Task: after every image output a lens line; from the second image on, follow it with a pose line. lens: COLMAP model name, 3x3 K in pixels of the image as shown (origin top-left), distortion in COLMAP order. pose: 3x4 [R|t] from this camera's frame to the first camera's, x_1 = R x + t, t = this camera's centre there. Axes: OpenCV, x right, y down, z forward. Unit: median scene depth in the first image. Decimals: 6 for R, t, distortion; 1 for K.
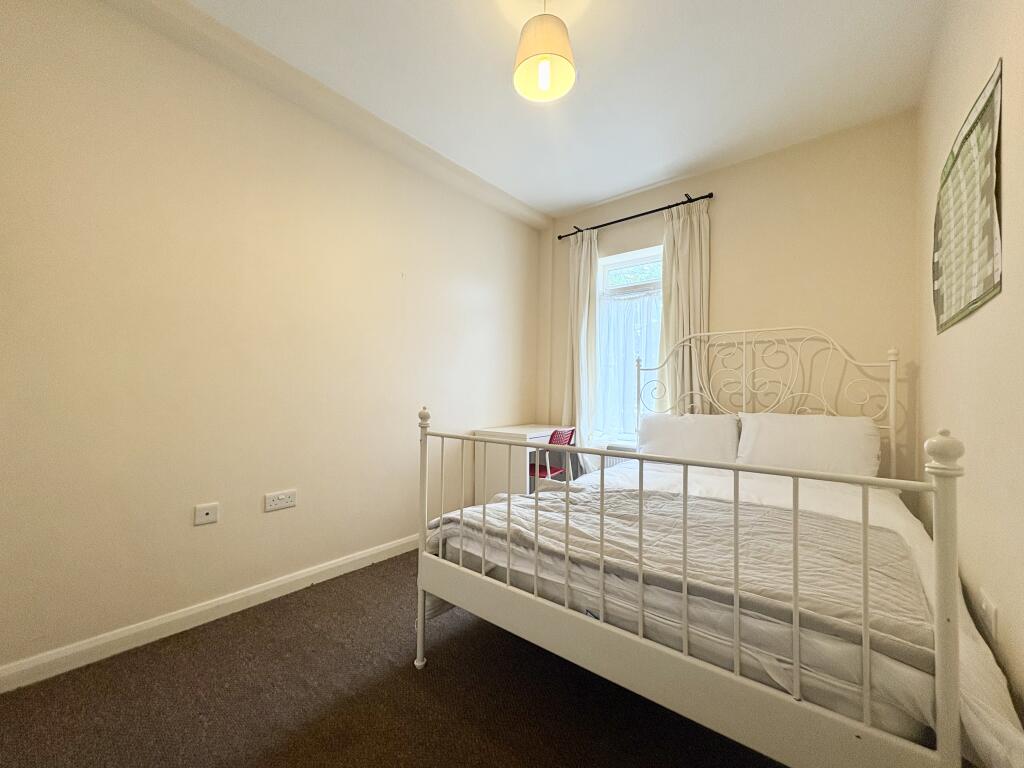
lens RADIAL K [[405.7, 0, 512.2], [0, 405.7, 385.6], [0, 0, 1]] dist [-0.000626, 0.000652]
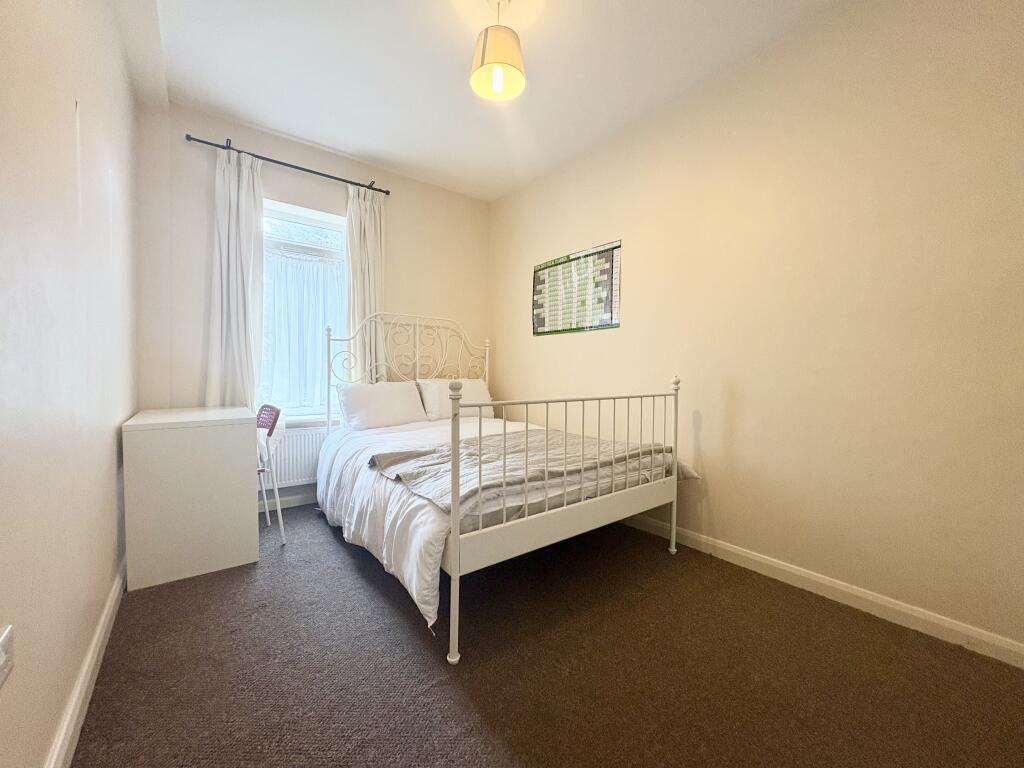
lens RADIAL K [[405.7, 0, 515.8], [0, 405.7, 382.9], [0, 0, 1]] dist [-0.000626, 0.000652]
pose [[0.229368, -0.036127, 0.972669, -0.596748], [-0.022012, 0.998863, 0.042291, 0.015438], [-0.973091, -0.031110, 0.228312, 0.382681]]
